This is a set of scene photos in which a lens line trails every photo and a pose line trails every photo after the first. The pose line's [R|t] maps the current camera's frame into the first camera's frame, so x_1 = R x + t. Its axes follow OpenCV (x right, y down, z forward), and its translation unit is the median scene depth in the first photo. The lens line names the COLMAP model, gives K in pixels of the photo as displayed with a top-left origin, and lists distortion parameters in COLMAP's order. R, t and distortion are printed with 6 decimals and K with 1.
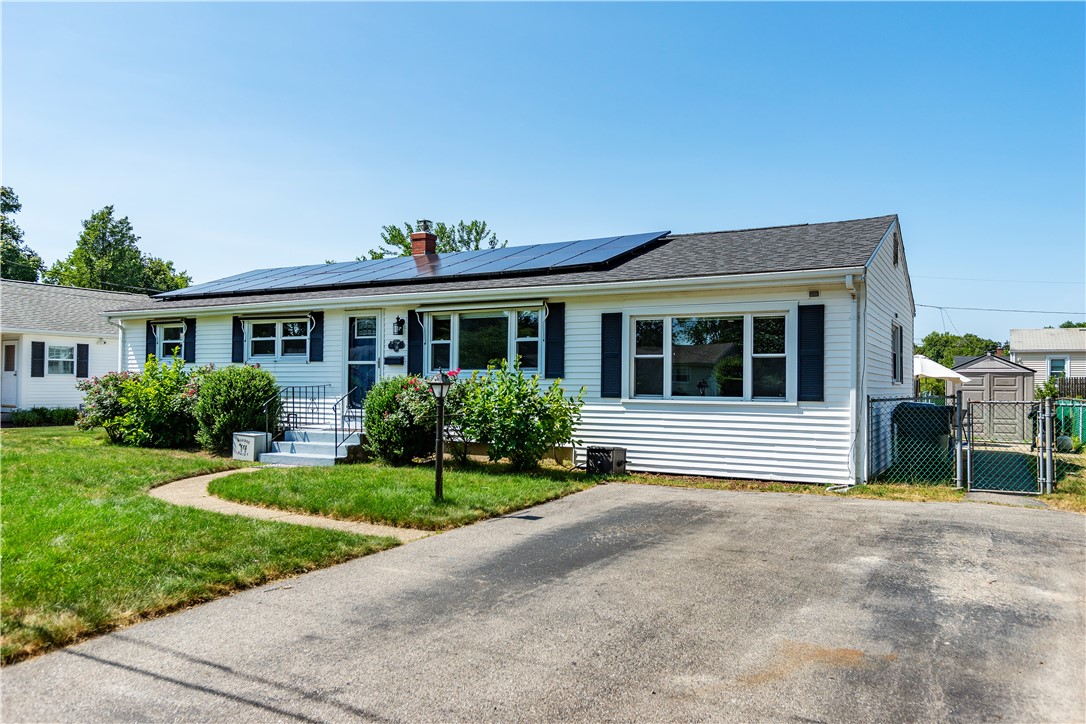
lens RADIAL K [[832.7, 0, 541.3], [0, 832.7, 362.6], [0, 0, 1]] dist [0.000274, 0.000328]
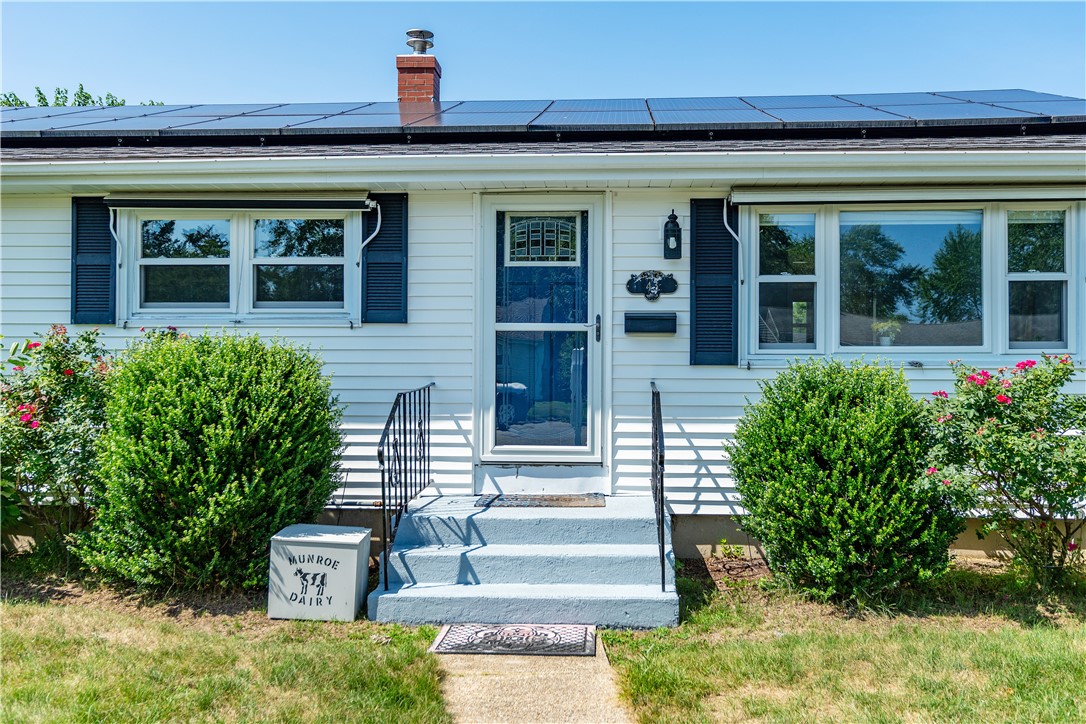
lens RADIAL K [[996.4, 0, 533.0], [0, 996.4, 370.5], [0, 0, 1]] dist [0.007838, 0.000000]
pose [[0.889434, -0.008932, 0.456976, -0.435780], [-0.006558, 0.999457, 0.032298, 0.005324], [-0.457016, -0.031724, 0.888892, 0.580406]]
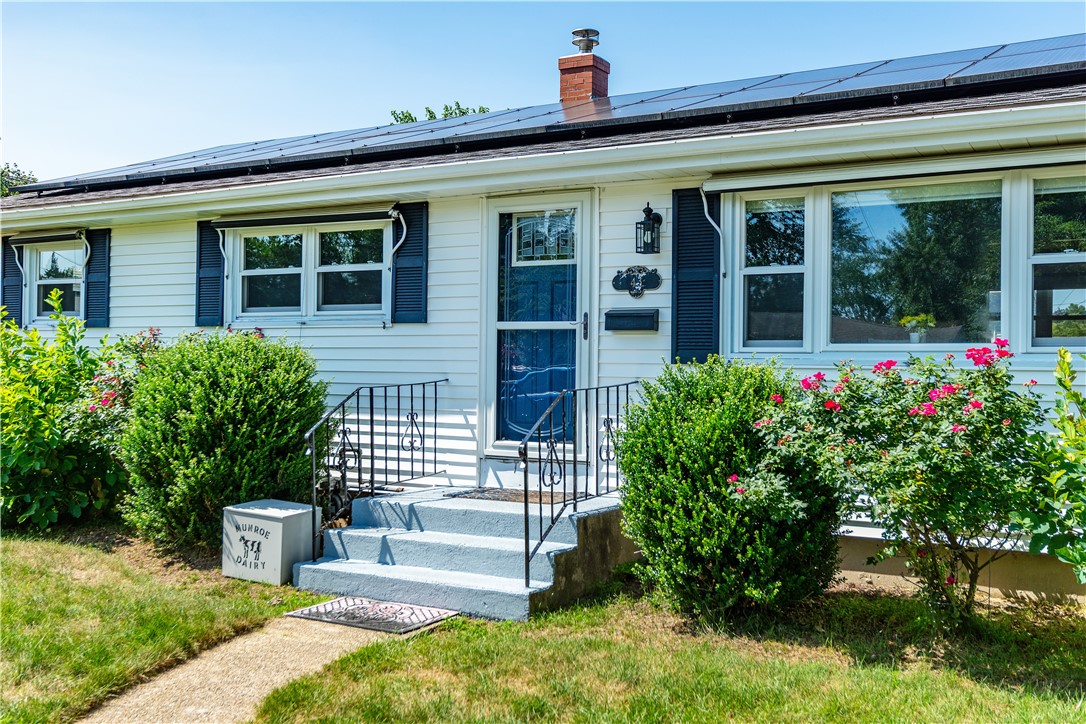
lens RADIAL K [[1075.9, 0, 539.4], [0, 1075.9, 359.1], [0, 0, 1]] dist [0.005392, 0.000000]
pose [[0.999949, 0.000267, 0.010070, -0.219126], [-0.000504, 0.999723, 0.023536, 0.004043], [-0.010061, -0.023540, 0.999672, 0.481282]]
